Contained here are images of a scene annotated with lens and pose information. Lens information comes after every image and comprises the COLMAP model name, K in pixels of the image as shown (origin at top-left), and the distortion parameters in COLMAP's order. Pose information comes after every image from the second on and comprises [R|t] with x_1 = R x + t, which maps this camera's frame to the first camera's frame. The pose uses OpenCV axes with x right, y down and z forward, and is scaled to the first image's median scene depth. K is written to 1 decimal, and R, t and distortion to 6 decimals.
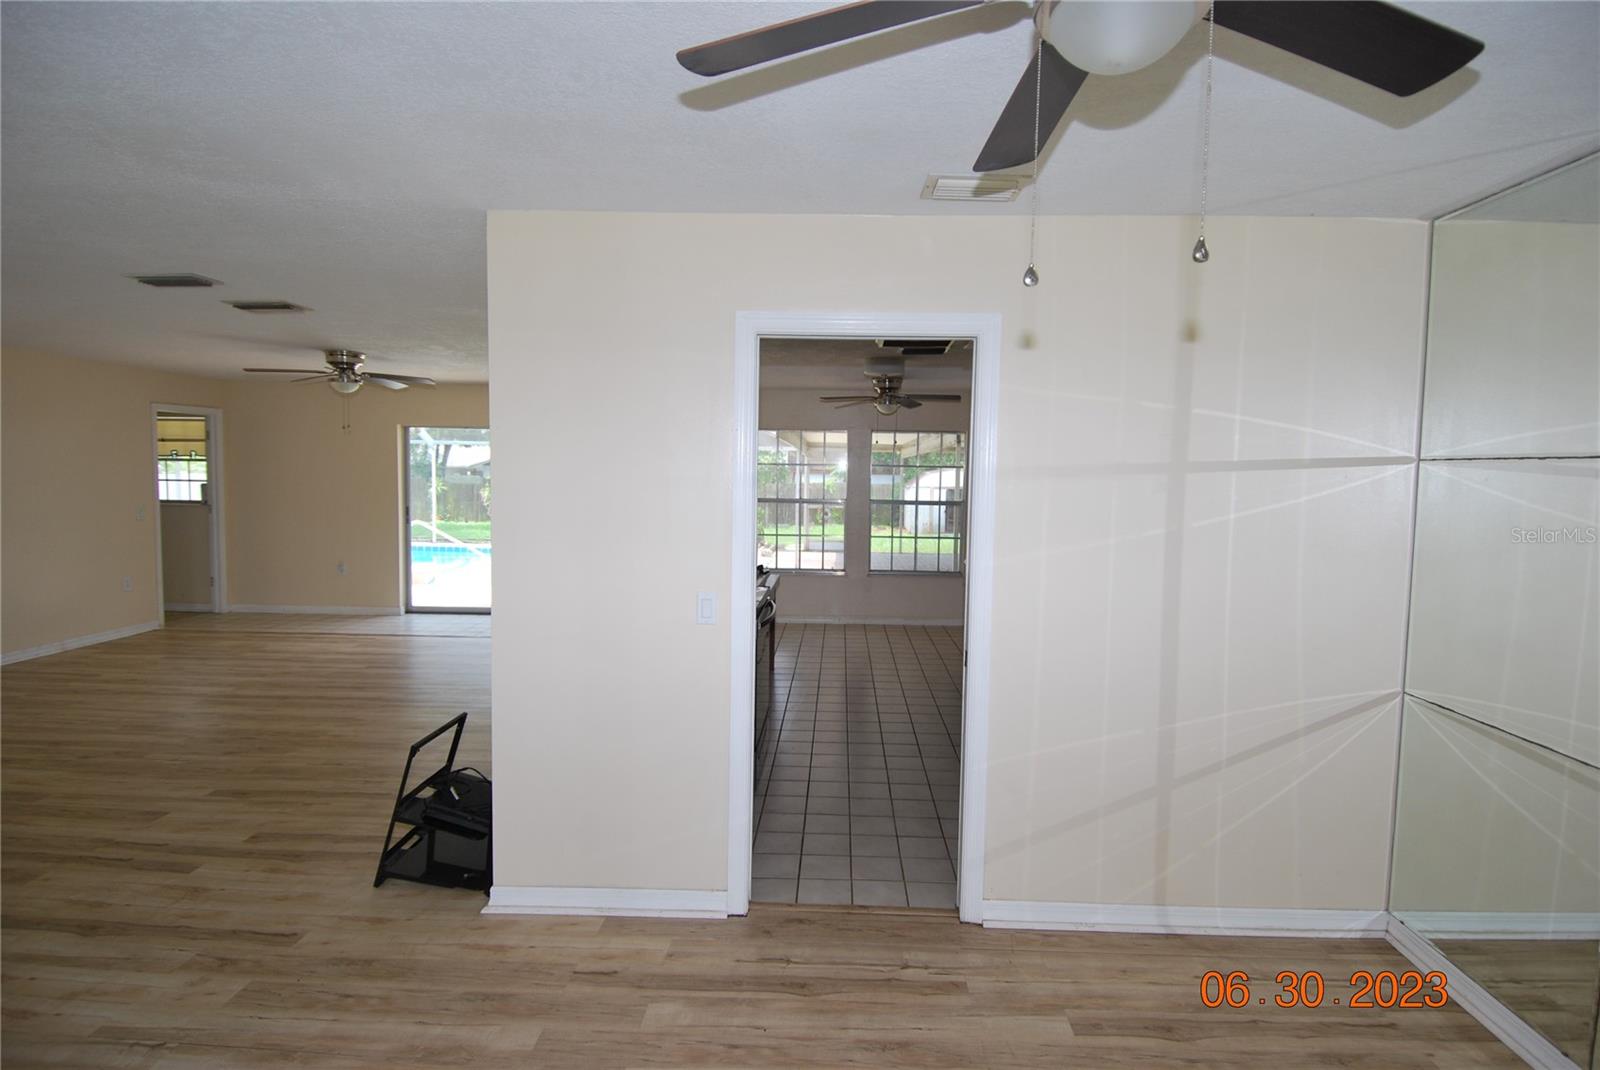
lens RADIAL K [[835.0, 0, 816.6], [0, 835.0, 531.3], [0, 0, 1]] dist [0.050221, -0.050025]
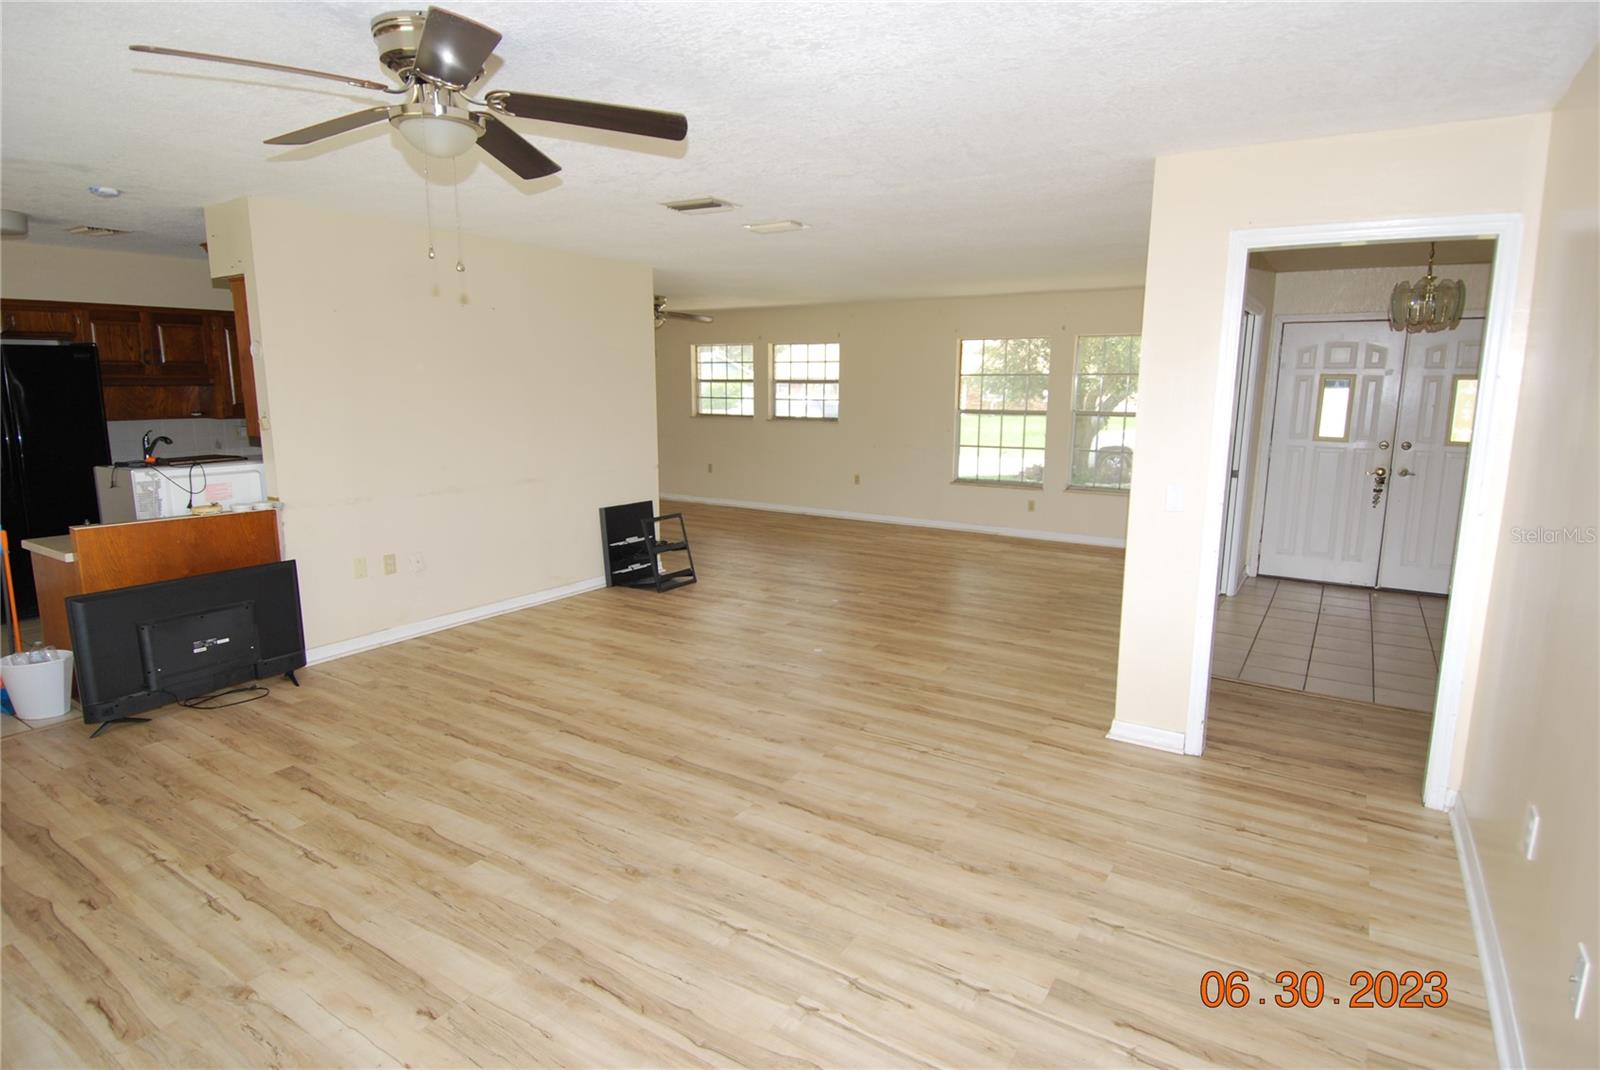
lens RADIAL K [[835.0, 0, 816.6], [0, 835.0, 531.3], [0, 0, 1]] dist [0.050221, -0.050025]
pose [[-0.857886, -0.115952, 0.500587, -1.280474], [0.011460, 0.969647, 0.244241, -0.142224], [-0.513713, 0.215268, -0.830518, 1.805407]]
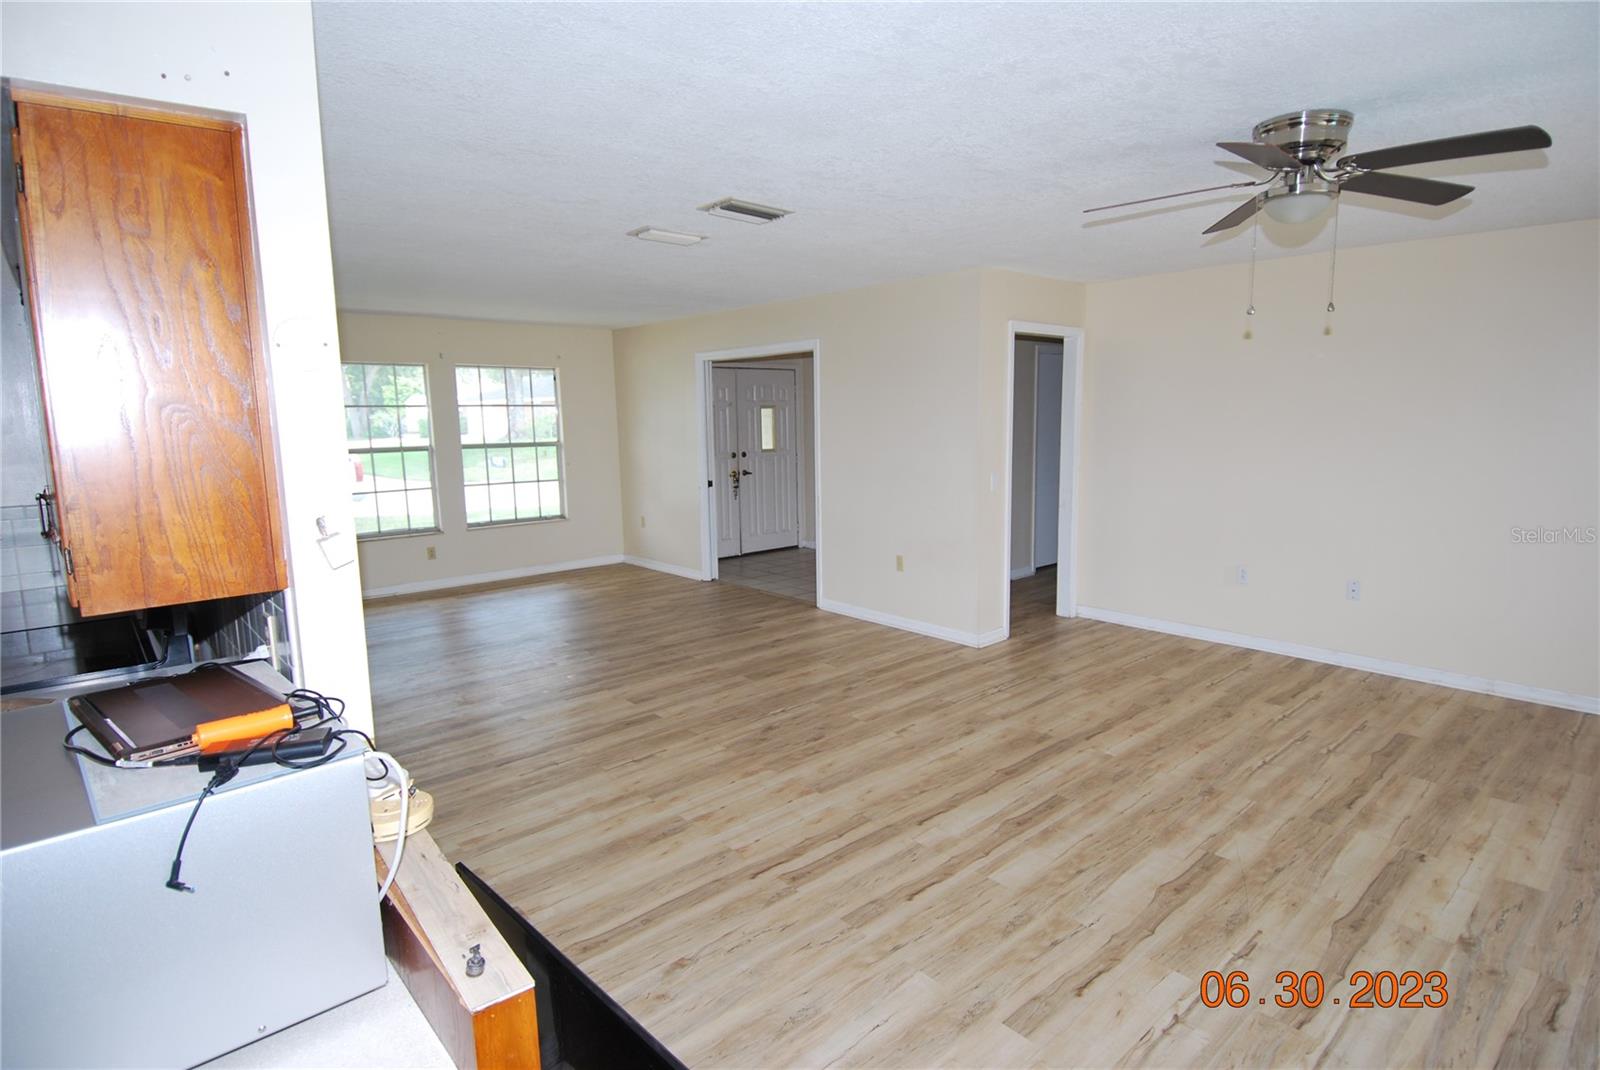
lens RADIAL K [[835.0, 0, 816.6], [0, 835.0, 531.3], [0, 0, 1]] dist [0.050221, -0.050025]
pose [[-0.721966, 0.086321, -0.686523, -0.135804], [-0.051194, 0.982804, 0.177411, -0.110581], [0.690033, 0.163231, -0.705132, 1.680915]]
